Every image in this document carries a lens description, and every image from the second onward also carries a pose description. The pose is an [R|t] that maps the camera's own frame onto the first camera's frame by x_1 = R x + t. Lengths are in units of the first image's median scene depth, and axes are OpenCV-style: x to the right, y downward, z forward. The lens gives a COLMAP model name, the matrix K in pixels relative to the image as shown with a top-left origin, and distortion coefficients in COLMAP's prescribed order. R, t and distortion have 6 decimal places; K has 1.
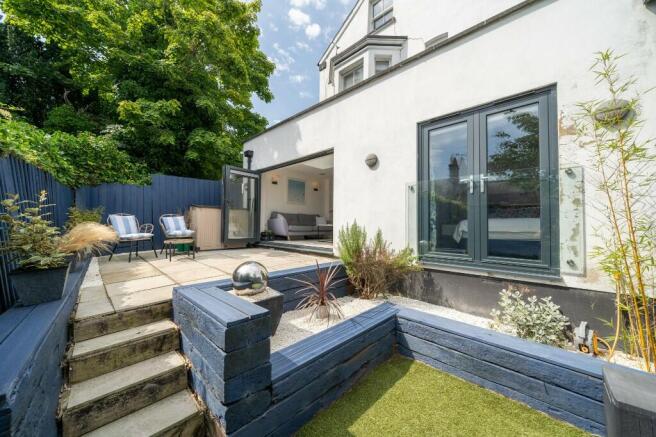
lens RADIAL K [[238.8, 0, 332.1], [0, 238.8, 219.0], [0, 0, 1]] dist [-0.008642, -0.000354]
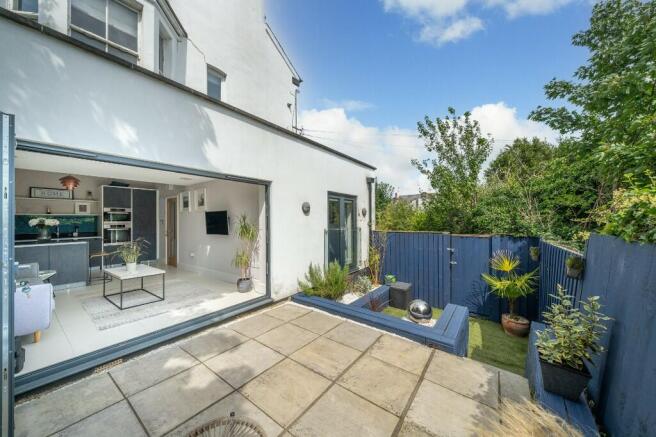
lens RADIAL K [[228.9, 0, 326.3], [0, 228.9, 217.2], [0, 0, 1]] dist [0.002253, 0.000146]
pose [[-0.107217, 0.006009, 0.994217, -0.681254], [-0.023438, 0.999689, -0.008570, -0.129489], [-0.993959, -0.024221, -0.107043, 0.697935]]
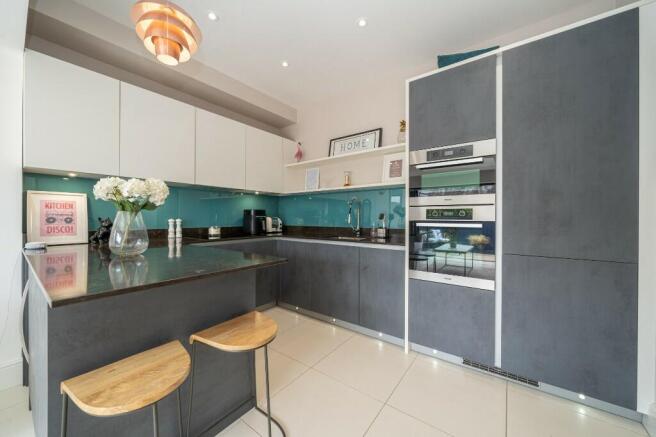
lens RADIAL K [[238.8, 0, 330.3], [0, 238.8, 216.6], [0, 0, 1]] dist [-0.008642, -0.000354]
pose [[0.994032, -0.009096, 0.108708, 0.330694], [0.005921, 0.999547, 0.029493, -0.078249], [-0.108927, -0.028673, 0.993636, 1.282132]]
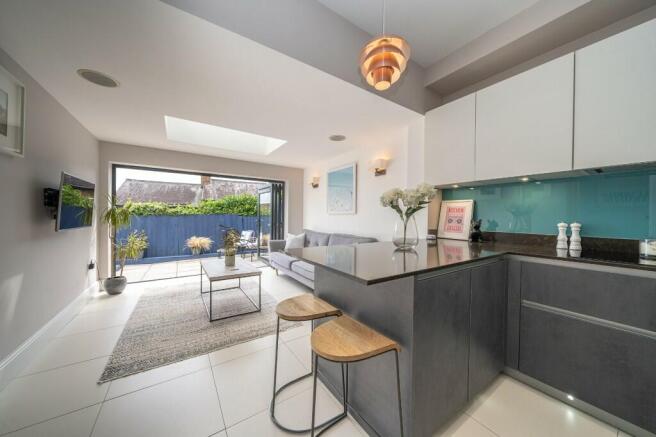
lens RADIAL K [[228.9, 0, 331.6], [0, 228.9, 219.4], [0, 0, 1]] dist [0.002253, 0.000146]
pose [[-0.232216, 0.004957, -0.972652, 0.463405], [0.023069, 0.999734, -0.000412, -0.074375], [0.972391, -0.022534, -0.232269, 1.518351]]
